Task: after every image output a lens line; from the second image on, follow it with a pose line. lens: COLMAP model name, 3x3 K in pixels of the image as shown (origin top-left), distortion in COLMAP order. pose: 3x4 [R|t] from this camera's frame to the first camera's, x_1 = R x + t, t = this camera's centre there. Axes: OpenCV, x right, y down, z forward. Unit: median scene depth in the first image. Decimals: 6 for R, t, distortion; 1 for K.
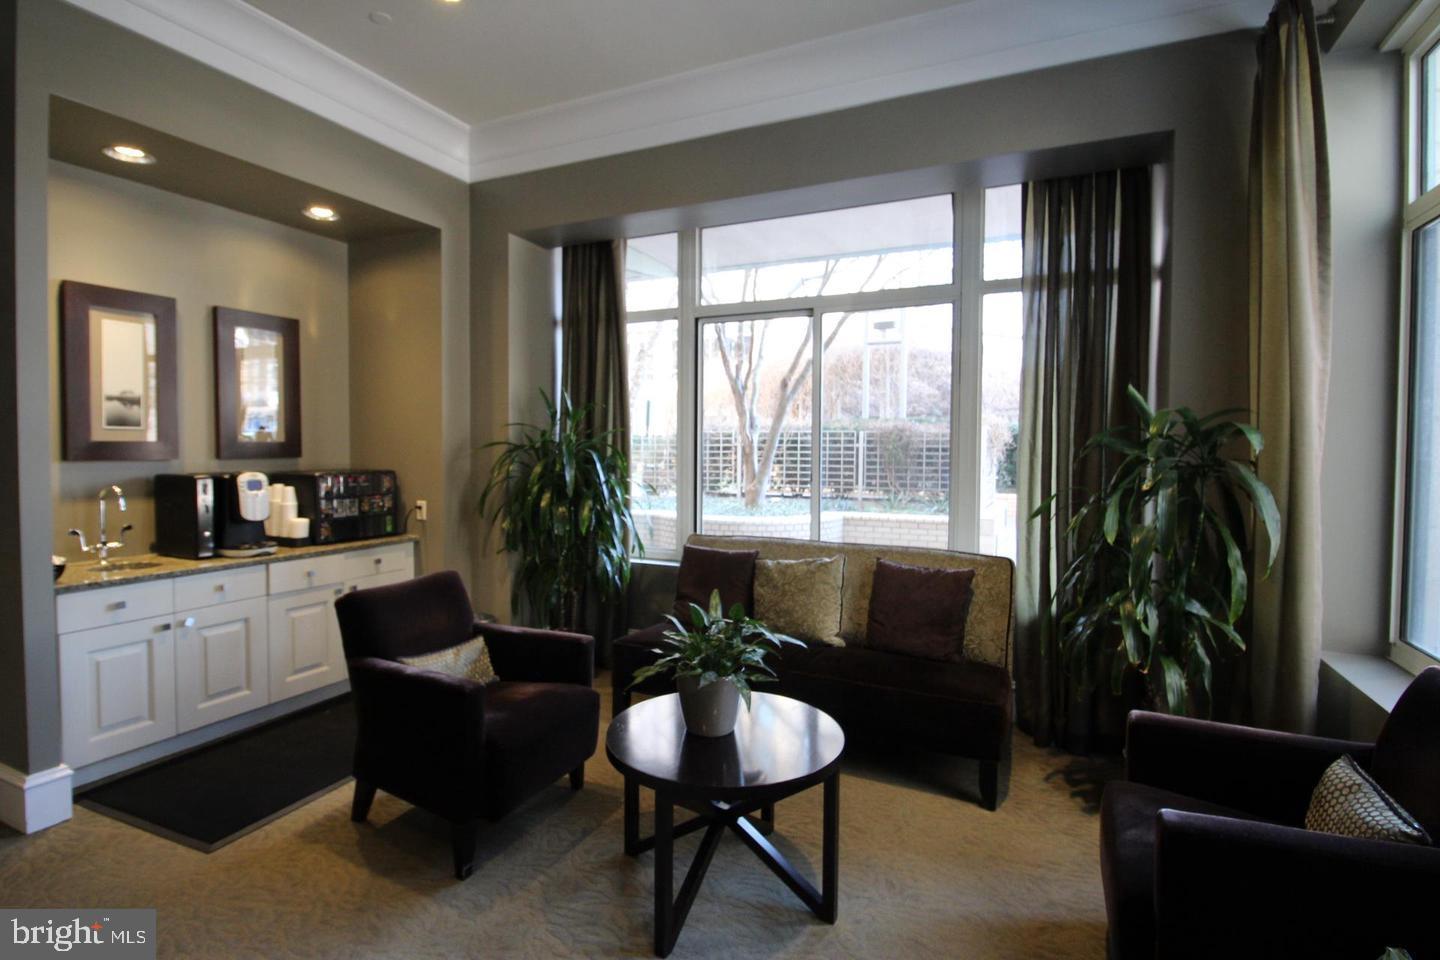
lens RADIAL K [[718.4, 0, 716.6], [0, 718.4, 464.2], [0, 0, 1]] dist [-0.000956, -0.000252]
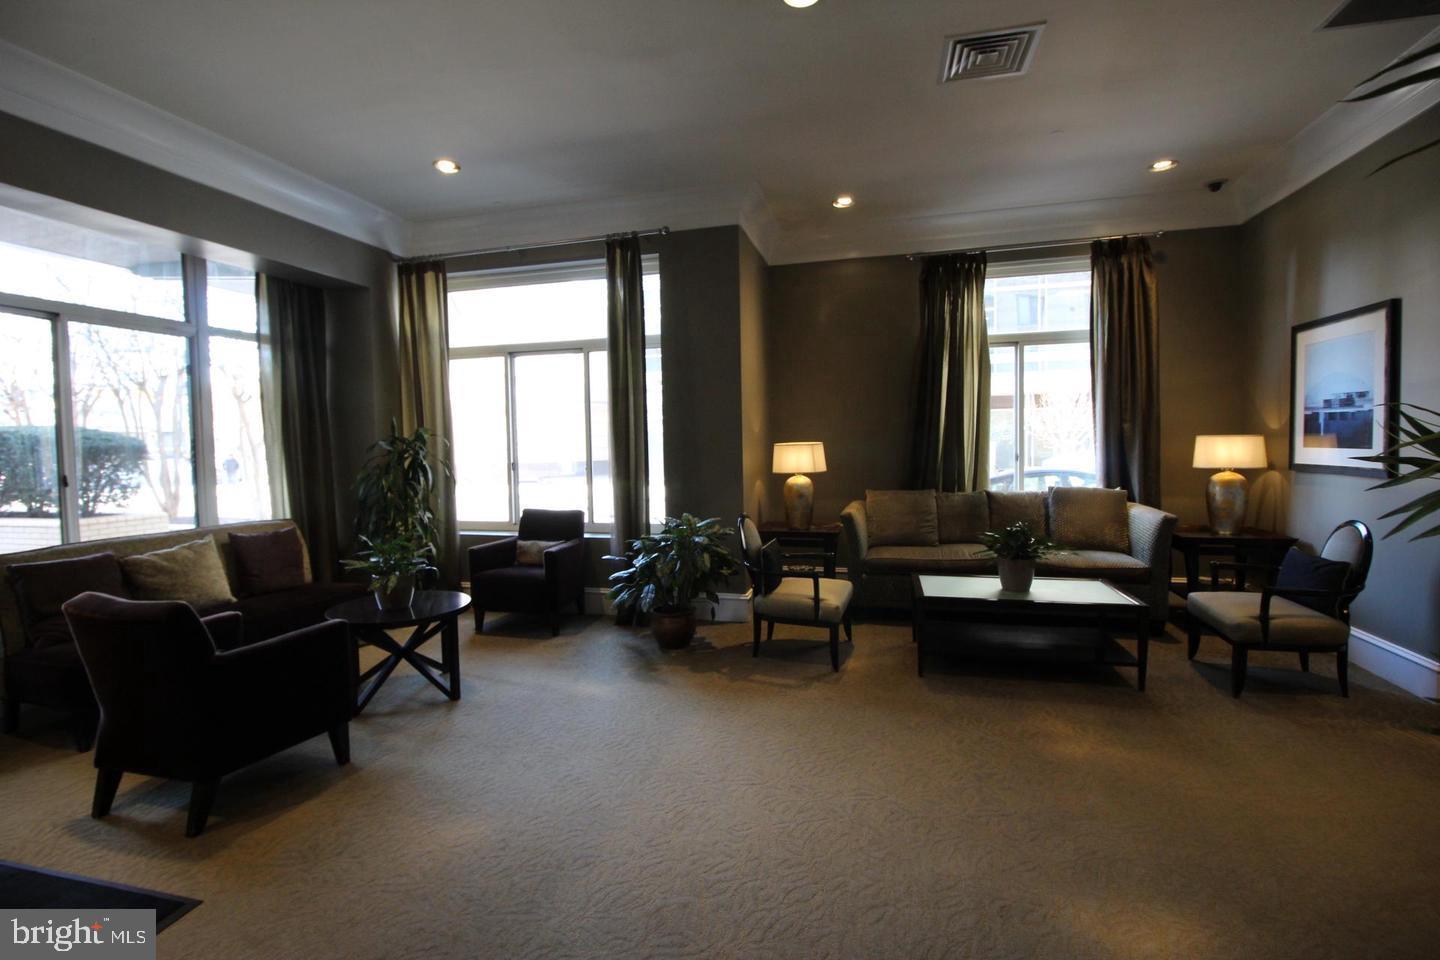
lens RADIAL K [[663.6, 0, 713.5], [0, 663.6, 467.0], [0, 0, 1]] dist [-0.001316, -0.013419]
pose [[-0.192323, -0.030869, 0.980846, -1.030214], [0.044567, 0.998199, 0.040153, 0.000553], [-0.980319, 0.051436, -0.190600, 0.323281]]
